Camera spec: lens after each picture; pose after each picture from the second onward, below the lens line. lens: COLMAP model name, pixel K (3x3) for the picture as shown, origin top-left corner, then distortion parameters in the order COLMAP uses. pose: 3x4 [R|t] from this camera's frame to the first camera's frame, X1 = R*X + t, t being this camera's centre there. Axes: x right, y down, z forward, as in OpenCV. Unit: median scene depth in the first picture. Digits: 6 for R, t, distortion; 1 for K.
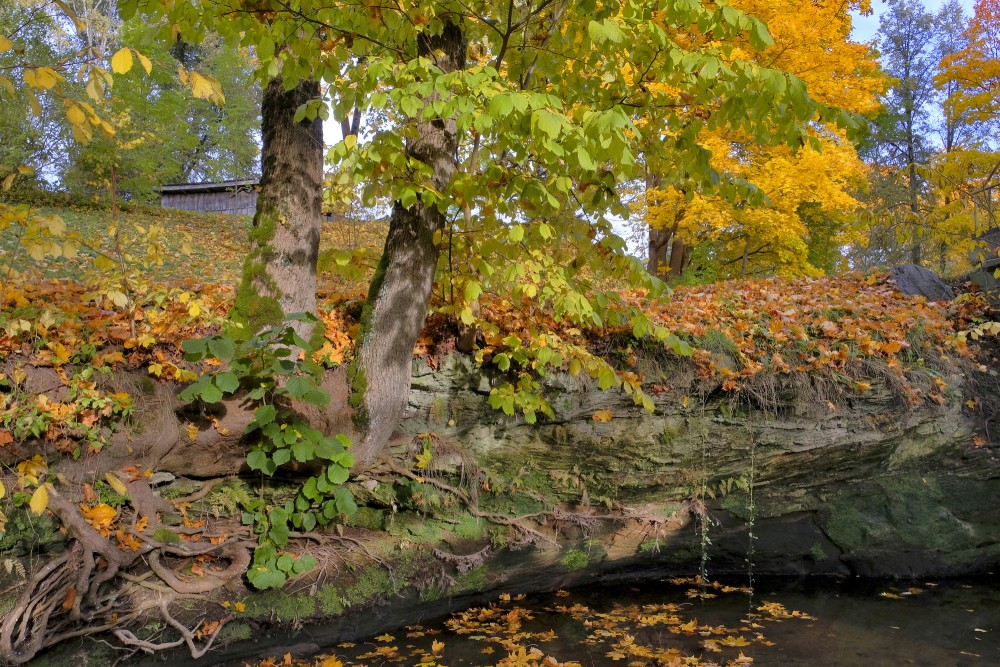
lens RADIAL K [[980.7, 0, 500.0], [0, 980.7, 333.5], [0, 0, 1]] dist [-0.014288, 0.114078]
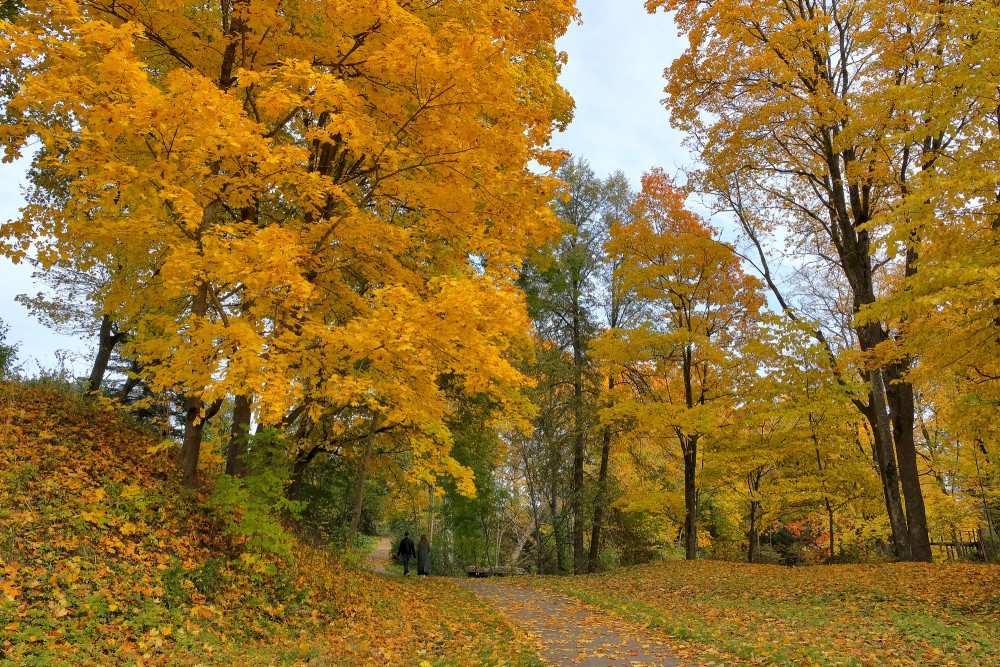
lens RADIAL K [[980.7, 0, 500.0], [0, 980.7, 333.5], [0, 0, 1]] dist [-0.014288, 0.114078]
pose [[0.942032, 0.097775, 0.320961, 0.066230], [-0.046101, 0.985244, -0.164830, -0.026479], [-0.332341, 0.140479, 0.932639, 0.189287]]
